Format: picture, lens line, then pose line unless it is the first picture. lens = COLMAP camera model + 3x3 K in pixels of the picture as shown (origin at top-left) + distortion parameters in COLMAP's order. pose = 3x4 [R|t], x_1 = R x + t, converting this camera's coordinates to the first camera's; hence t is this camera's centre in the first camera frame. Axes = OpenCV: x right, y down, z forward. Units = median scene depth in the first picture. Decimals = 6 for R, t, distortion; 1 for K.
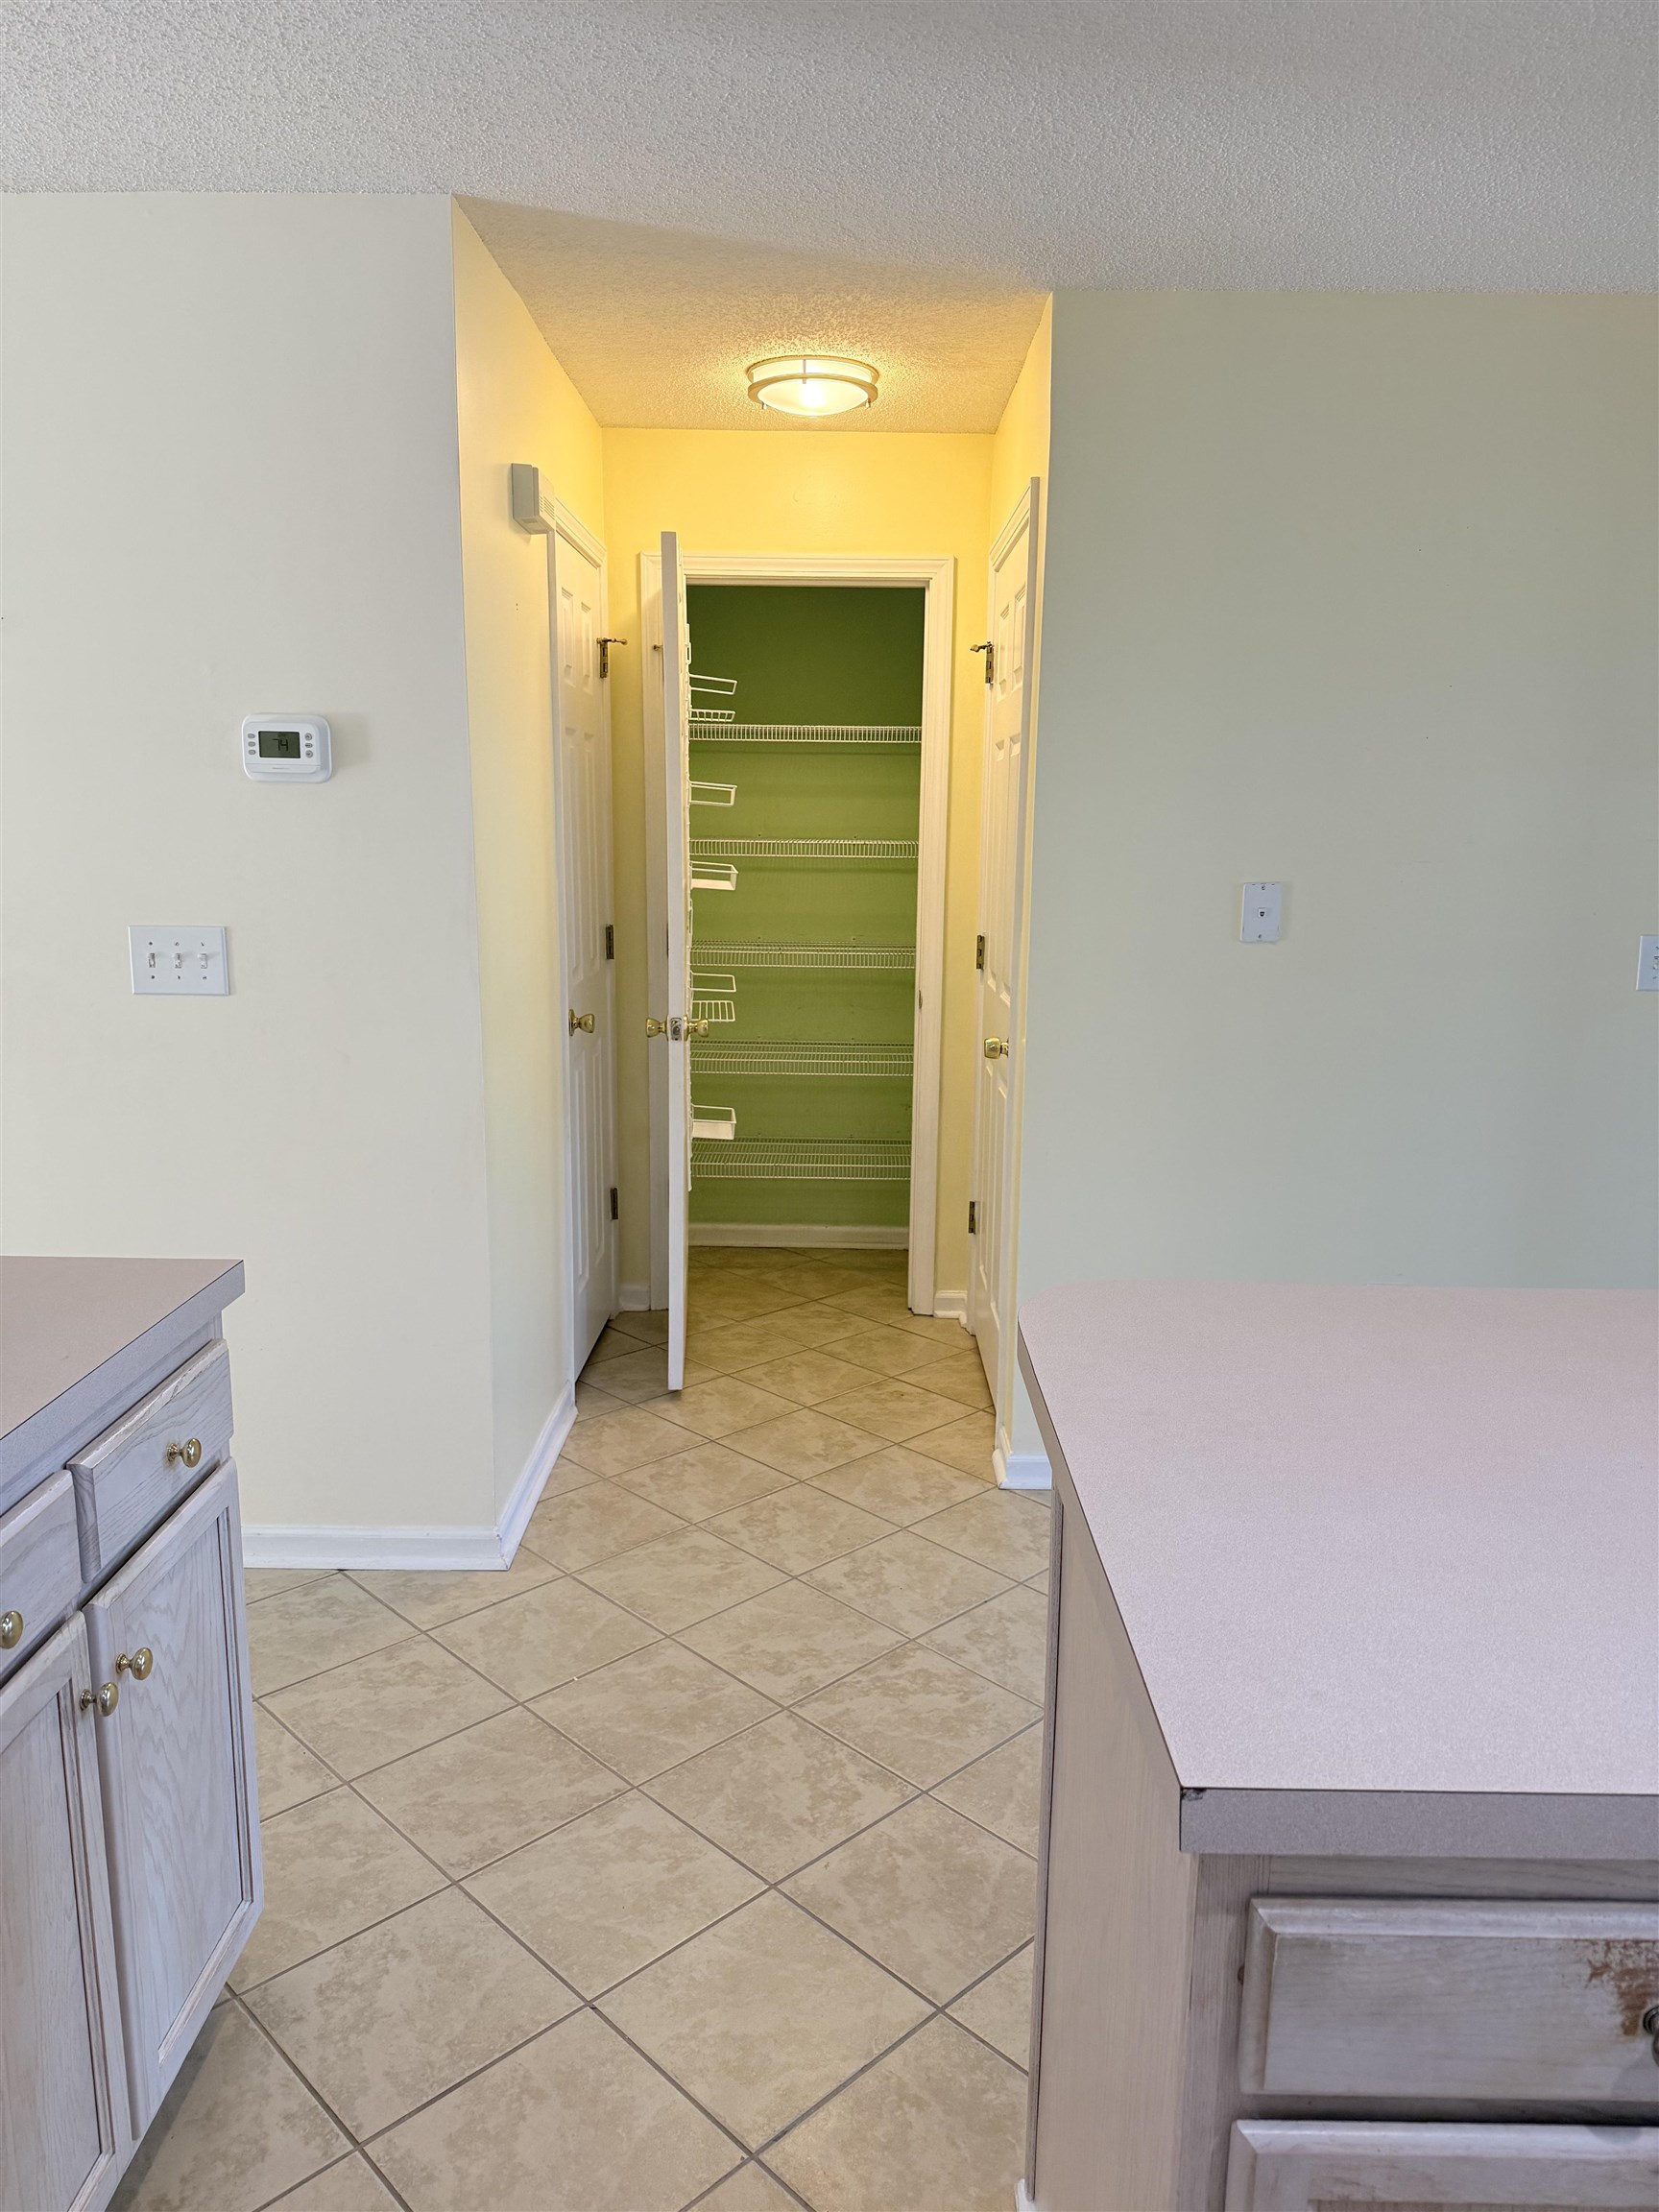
lens RADIAL K [[1562.0, 0, 829.5], [0, 1562.0, 1106.0], [0, 0, 1]] dist [0.038319, -0.045232]
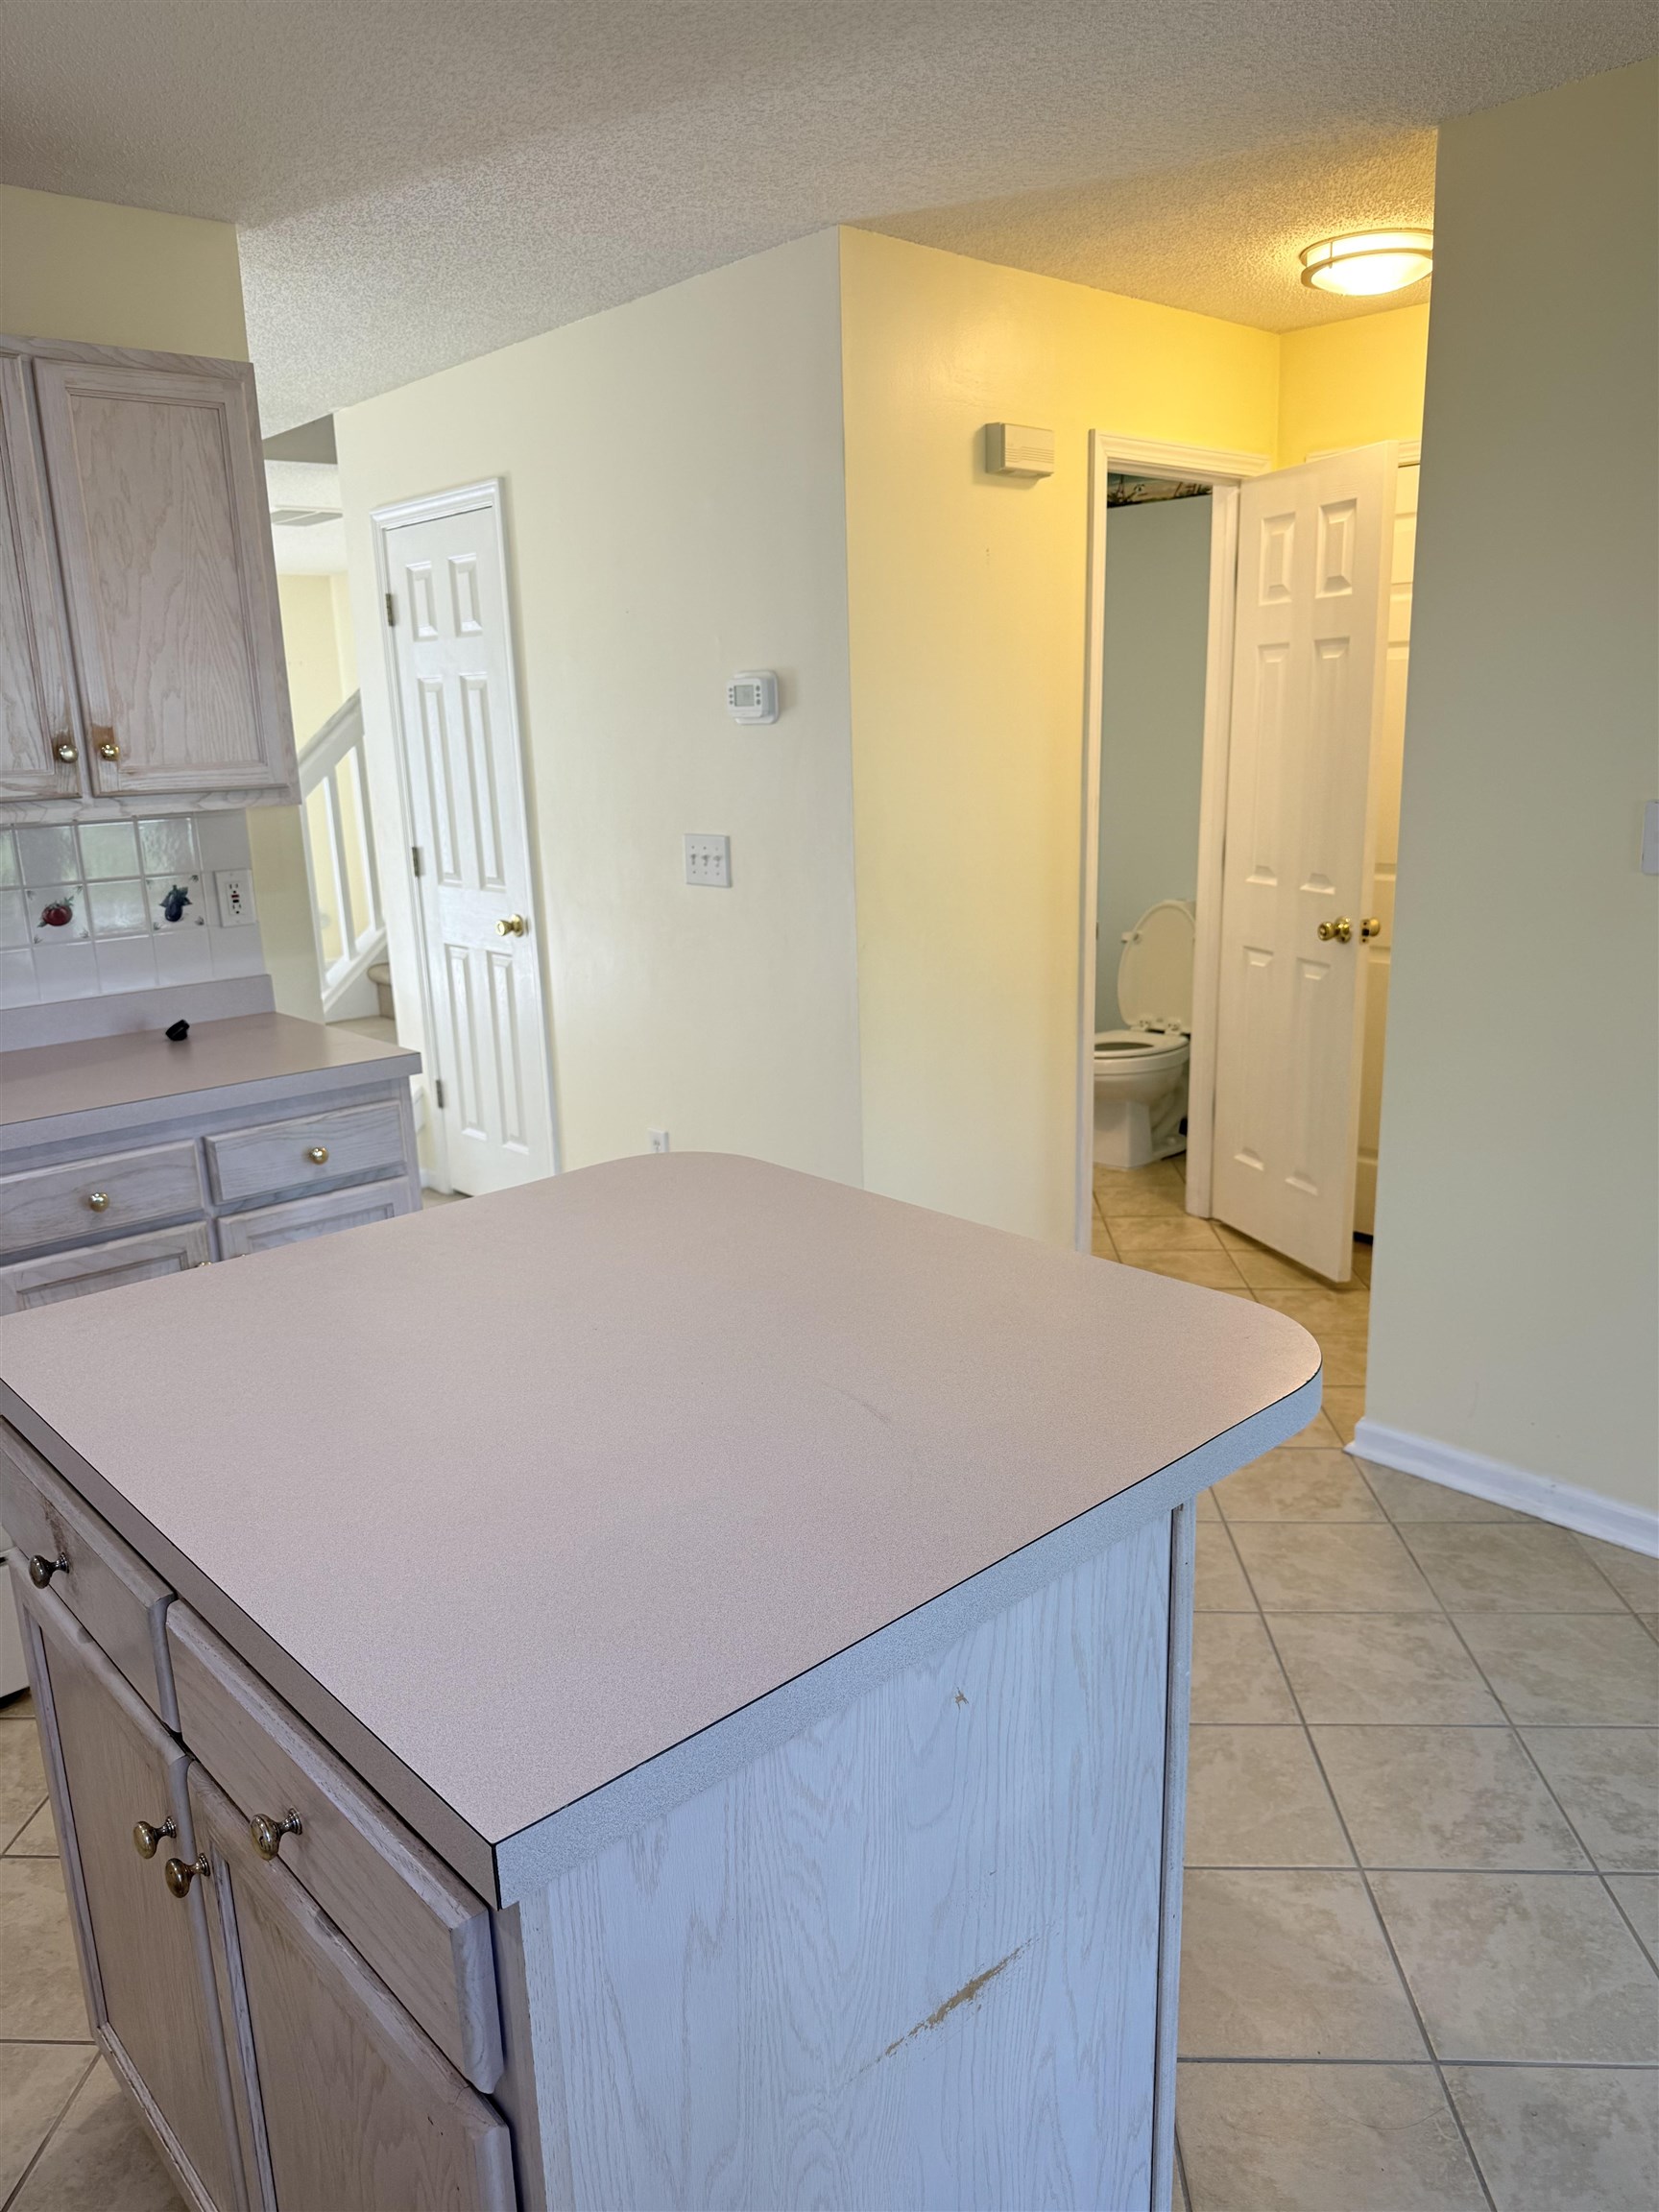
lens RADIAL K [[1565.8, 0, 824.9], [0, 1565.8, 1073.3], [0, 0, 1]] dist [0.051697, -0.099826]
pose [[0.648914, 0.135604, -0.748681, 0.629053], [-0.110096, 0.990369, 0.083954, -0.033785], [0.752854, 0.027947, 0.657593, 0.191314]]
